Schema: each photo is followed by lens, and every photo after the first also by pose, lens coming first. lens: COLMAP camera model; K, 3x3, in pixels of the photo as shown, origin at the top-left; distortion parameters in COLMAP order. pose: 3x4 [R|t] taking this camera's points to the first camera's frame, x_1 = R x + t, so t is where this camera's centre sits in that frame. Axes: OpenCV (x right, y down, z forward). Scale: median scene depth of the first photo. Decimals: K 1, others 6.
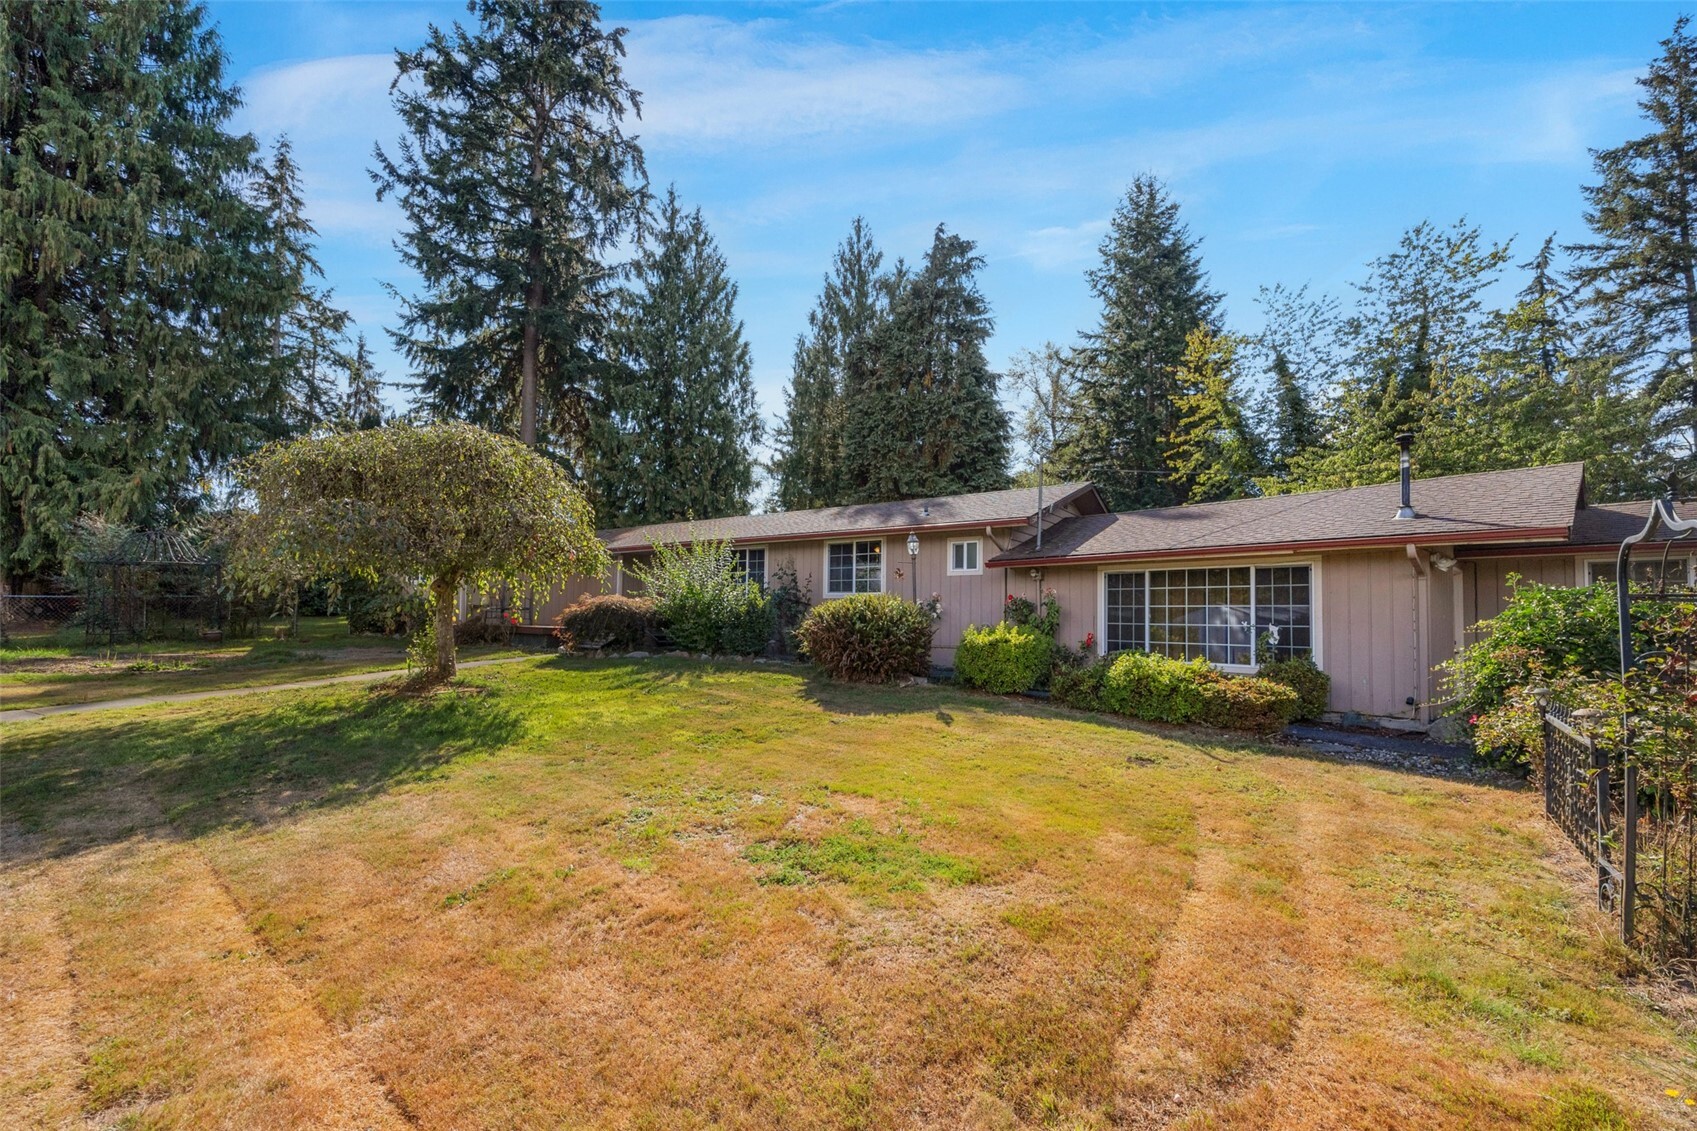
lens RADIAL K [[705.5, 0, 845.4], [0, 705.5, 583.5], [0, 0, 1]] dist [0.007730, 0.000308]
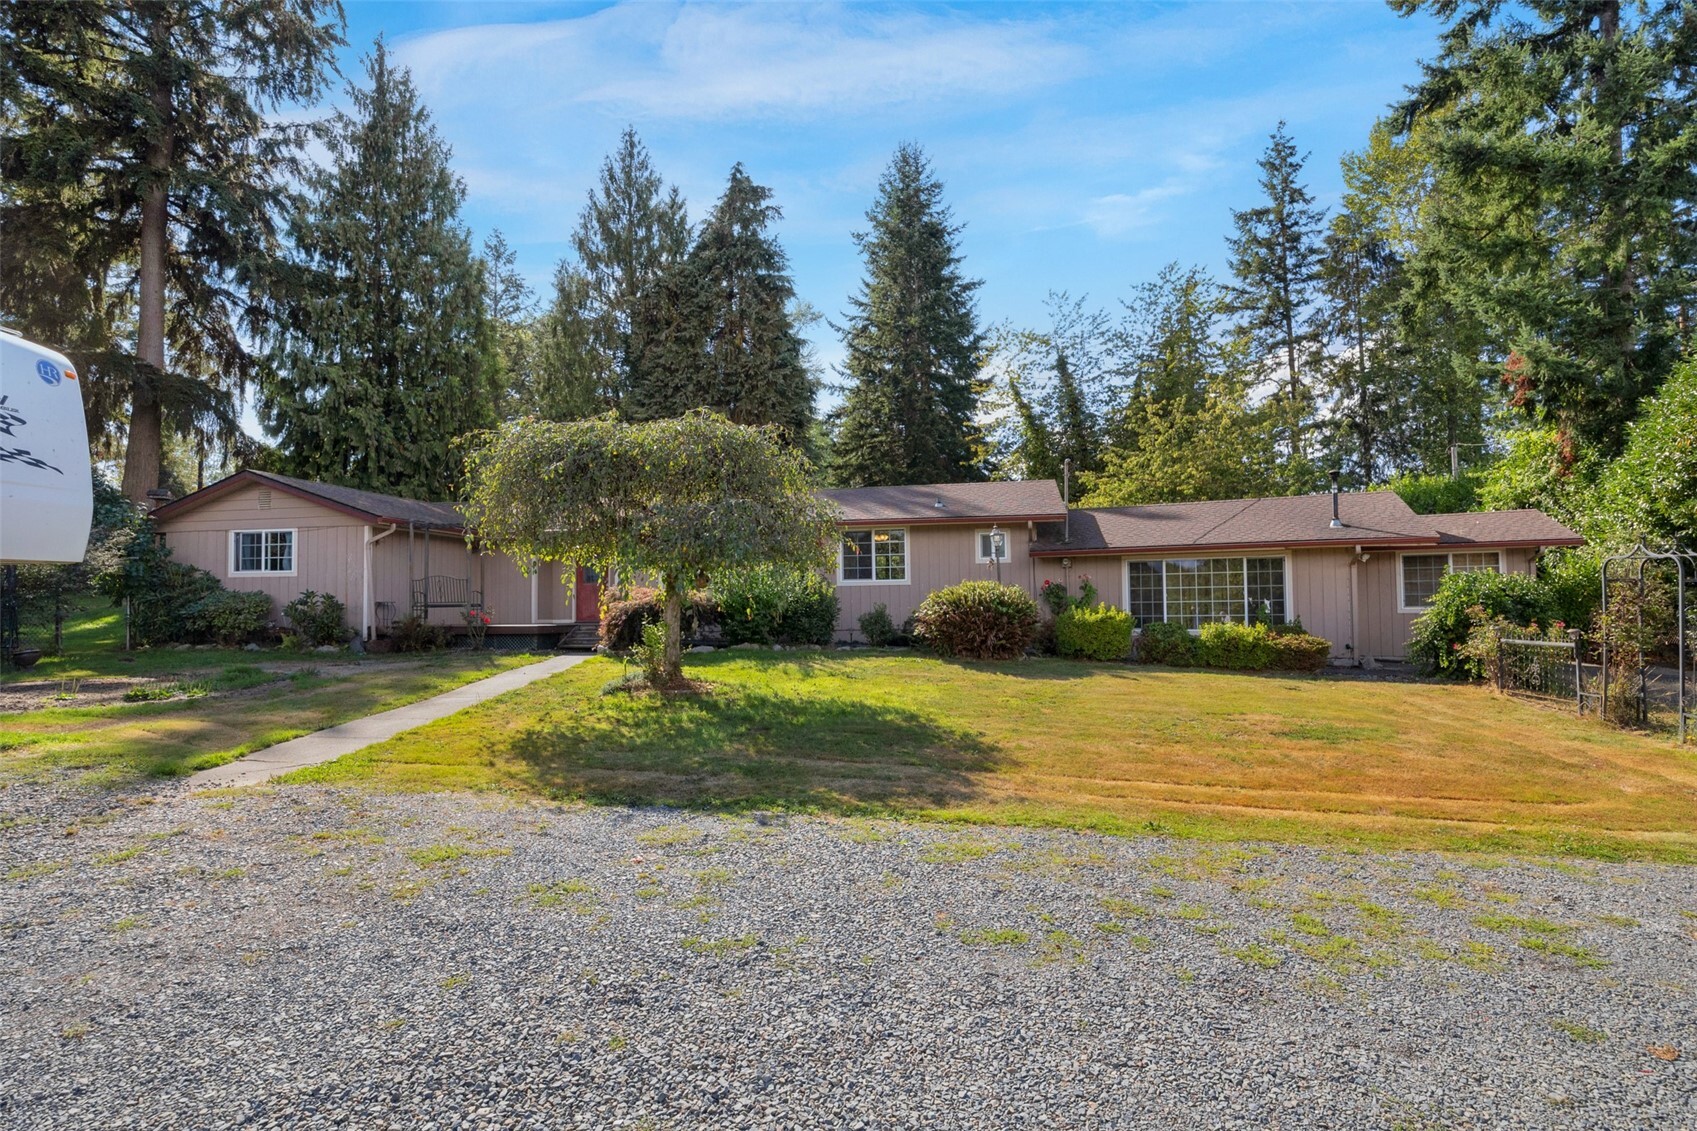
lens RADIAL K [[880.7, 0, 812.9], [0, 880.7, 575.4], [0, 0, 1]] dist [-0.000782, -0.000585]
pose [[0.895164, -0.014260, 0.445509, -0.270081], [0.006149, 0.999788, 0.019647, -0.008067], [-0.445694, -0.014848, 0.895062, -0.045078]]
